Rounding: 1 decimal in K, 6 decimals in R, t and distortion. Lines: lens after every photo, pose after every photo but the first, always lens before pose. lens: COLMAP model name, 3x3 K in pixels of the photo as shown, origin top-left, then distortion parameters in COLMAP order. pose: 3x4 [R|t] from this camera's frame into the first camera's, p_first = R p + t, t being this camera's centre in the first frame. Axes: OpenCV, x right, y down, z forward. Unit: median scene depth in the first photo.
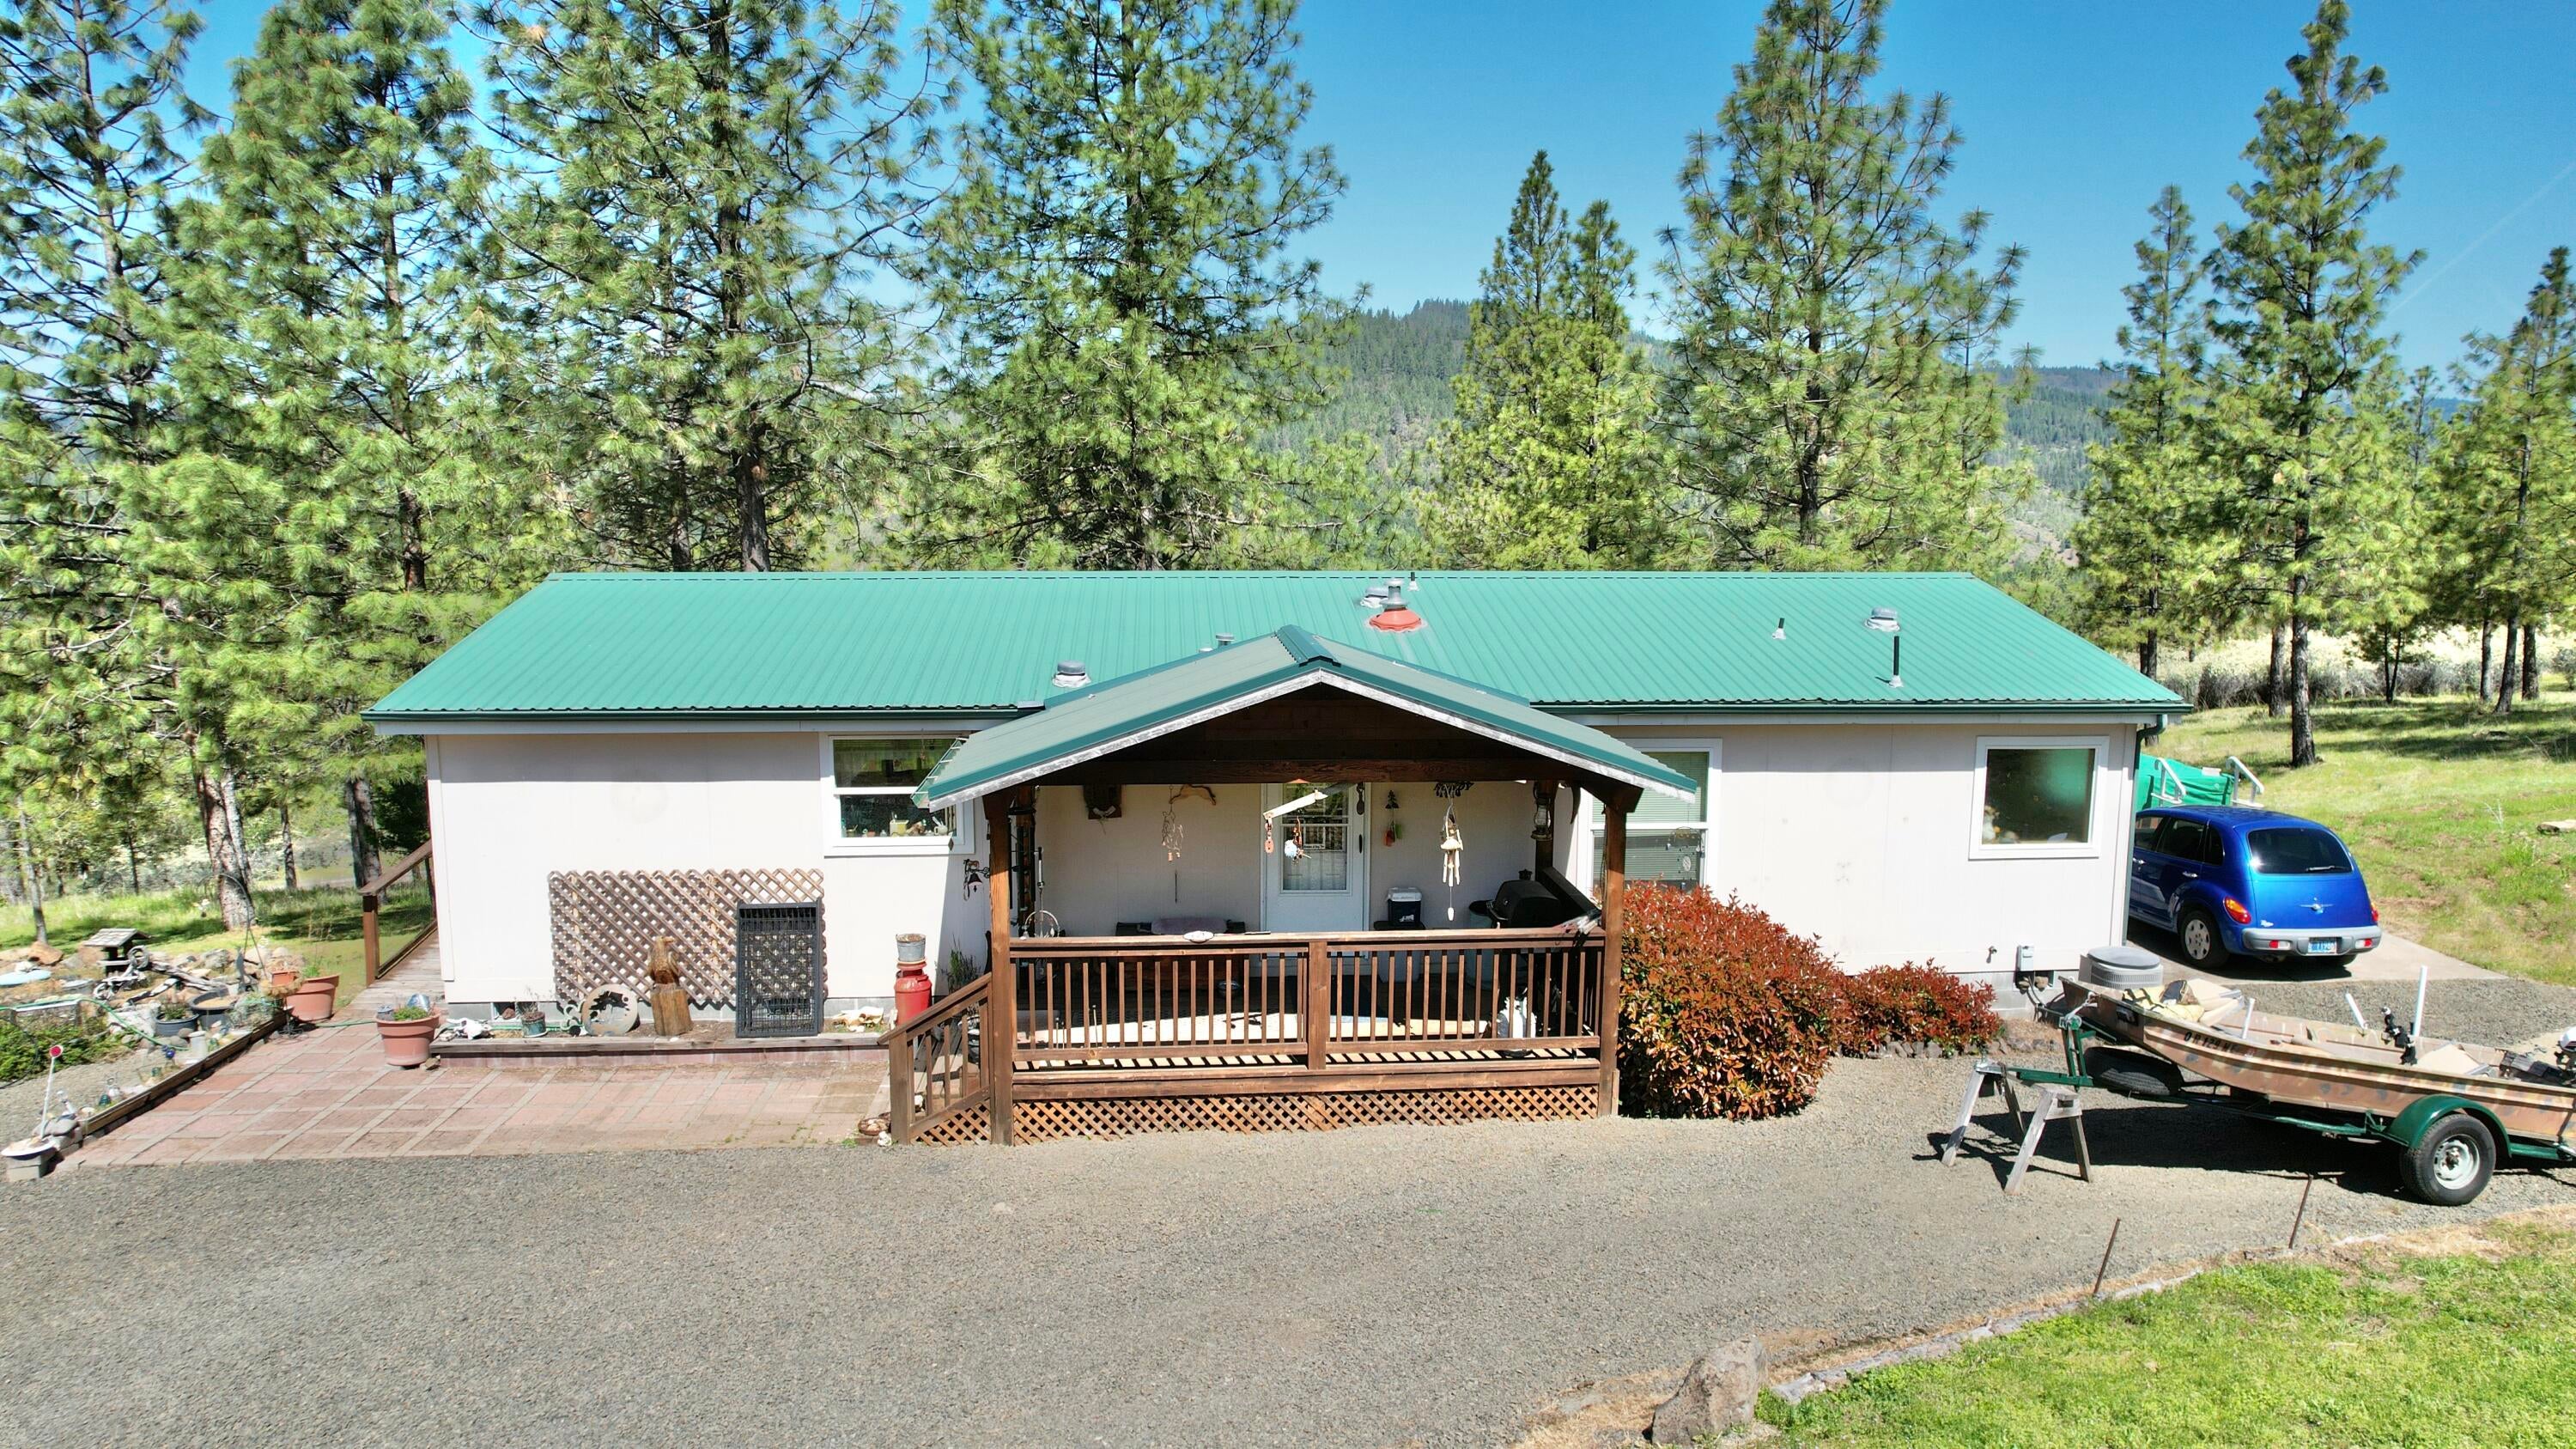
lens RADIAL K [[1640.5, 0, 1289.5], [0, 1640.5, 736.8], [0, 0, 1]] dist [-0.028741, 0.003127]
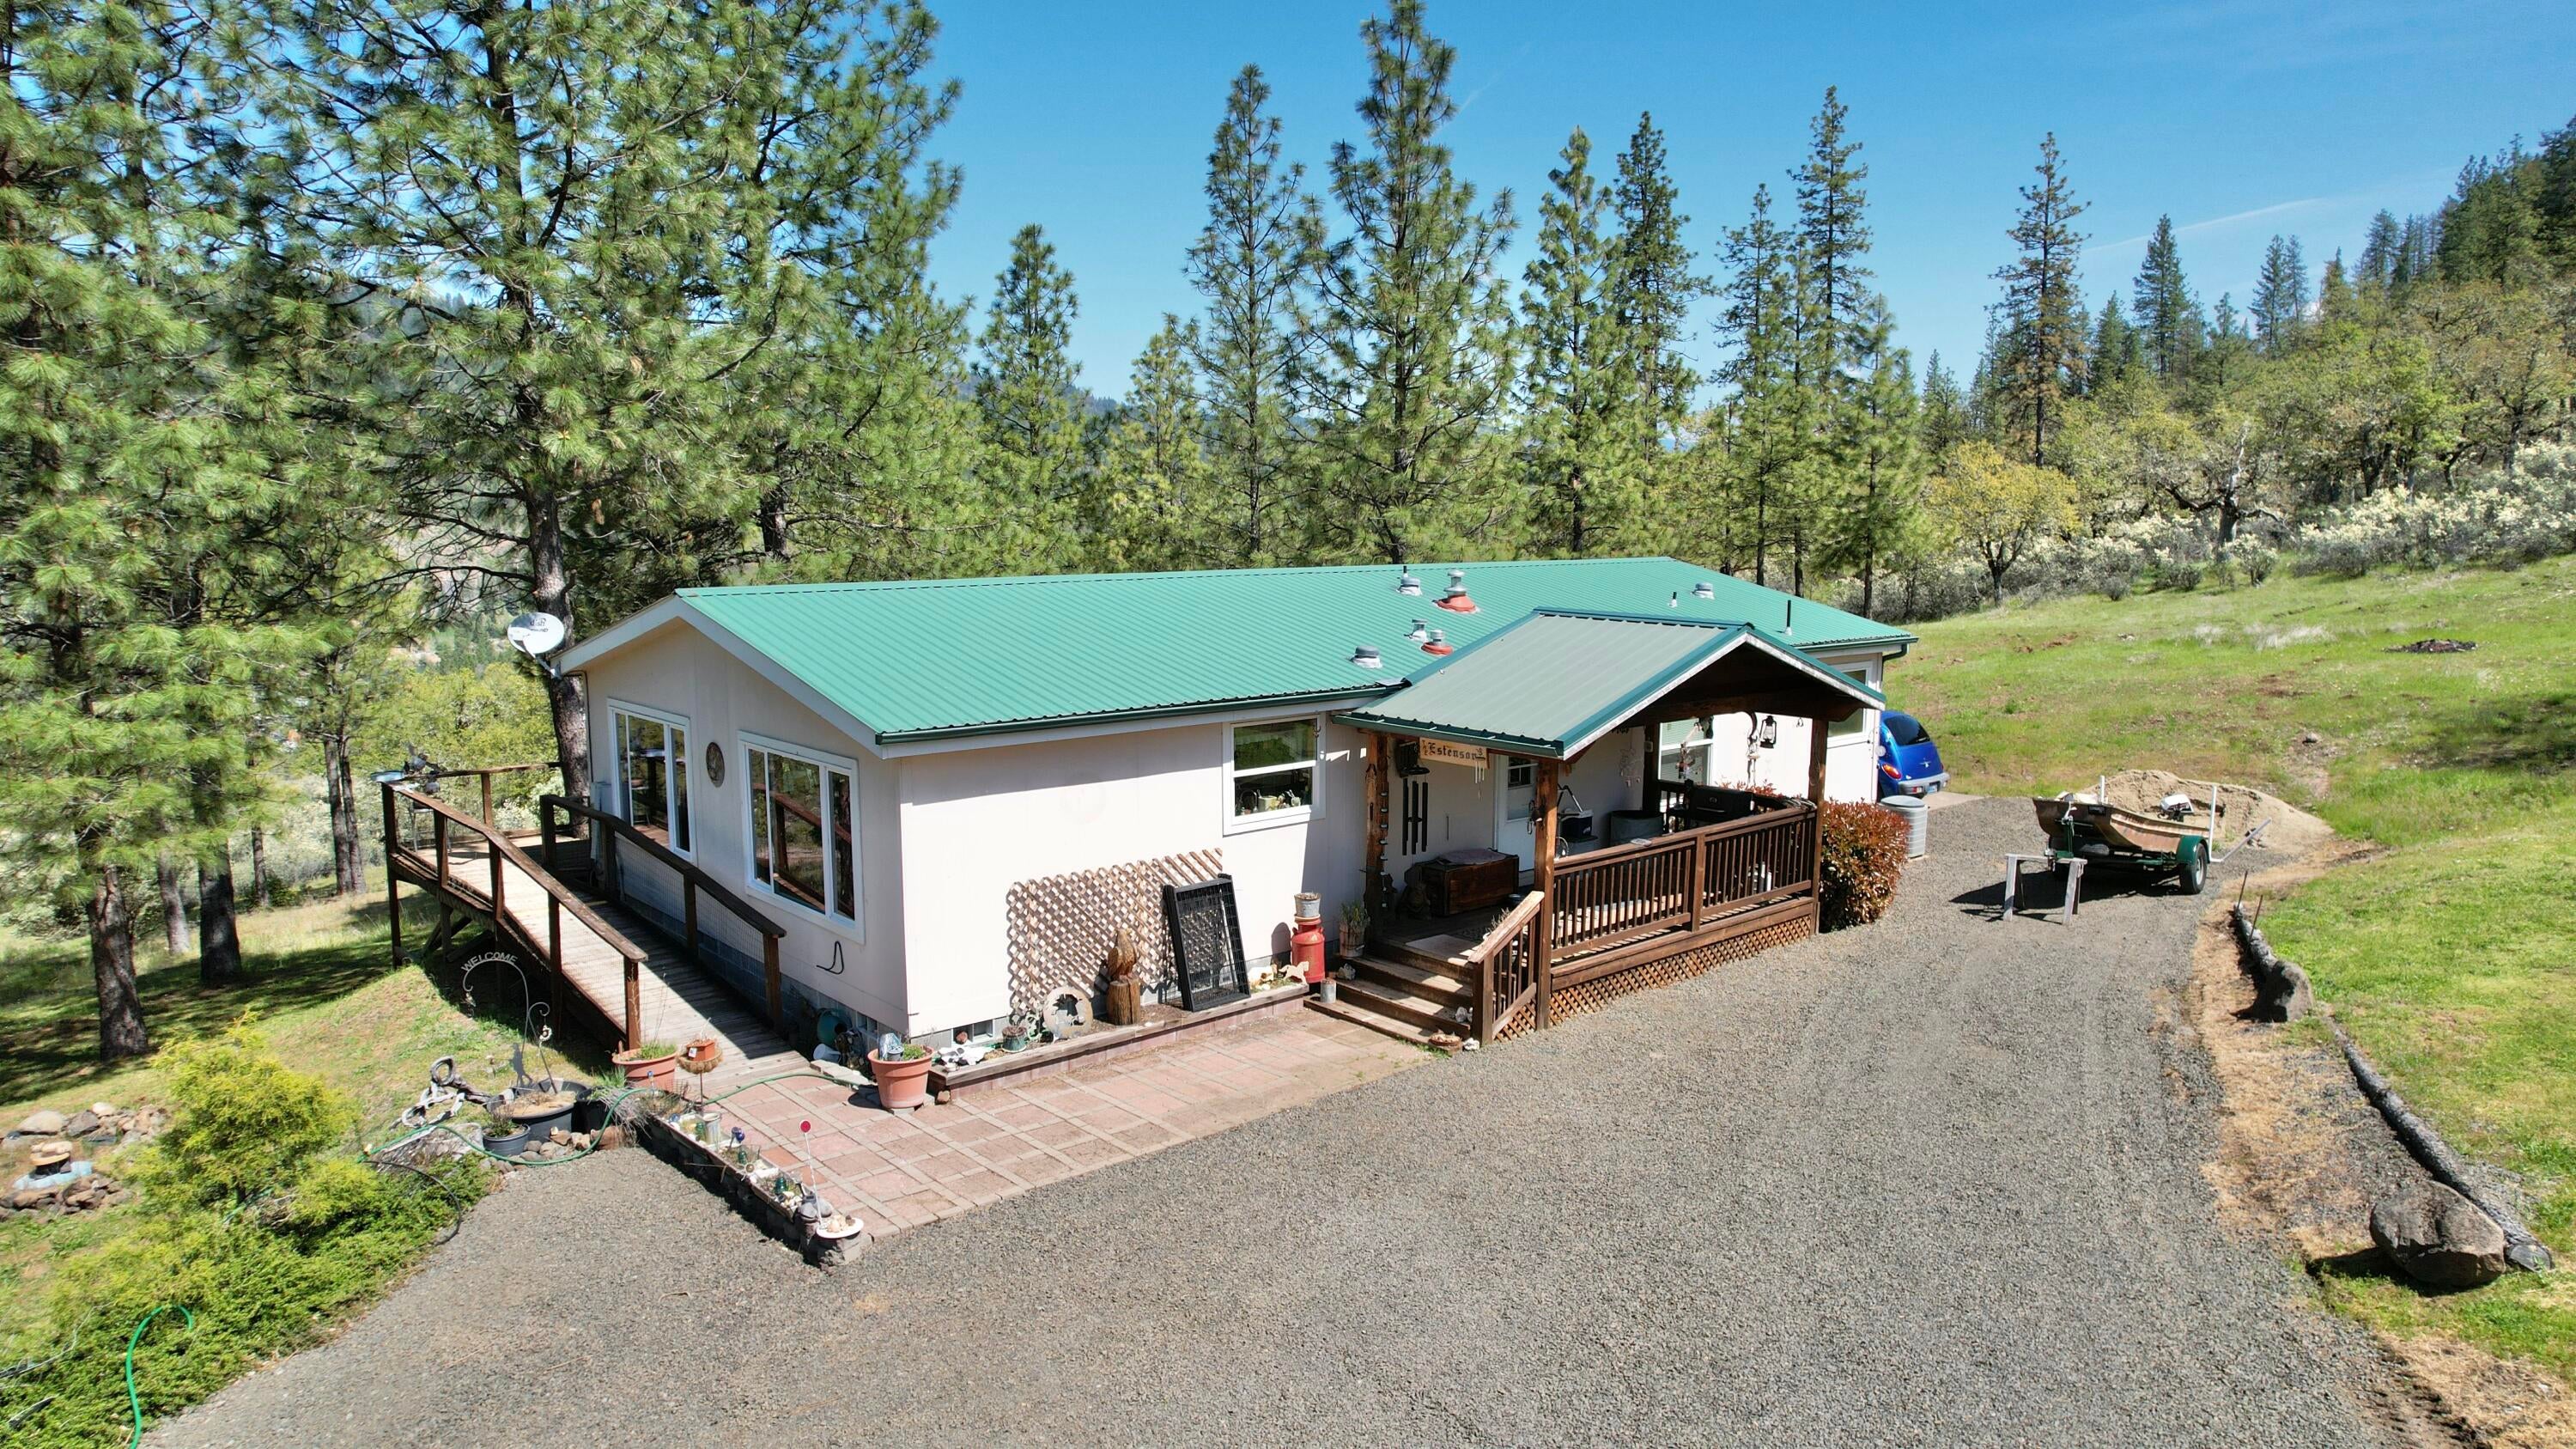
lens RADIAL K [[1640.5, 0, 1302.7], [0, 1640.5, 716.1], [0, 0, 1]] dist [-0.028741, 0.003127]
pose [[0.804594, -0.078945, 0.588554, -0.884688], [0.084753, 0.996244, 0.017766, -0.021540], [-0.587746, 0.035587, 0.808262, 0.083829]]
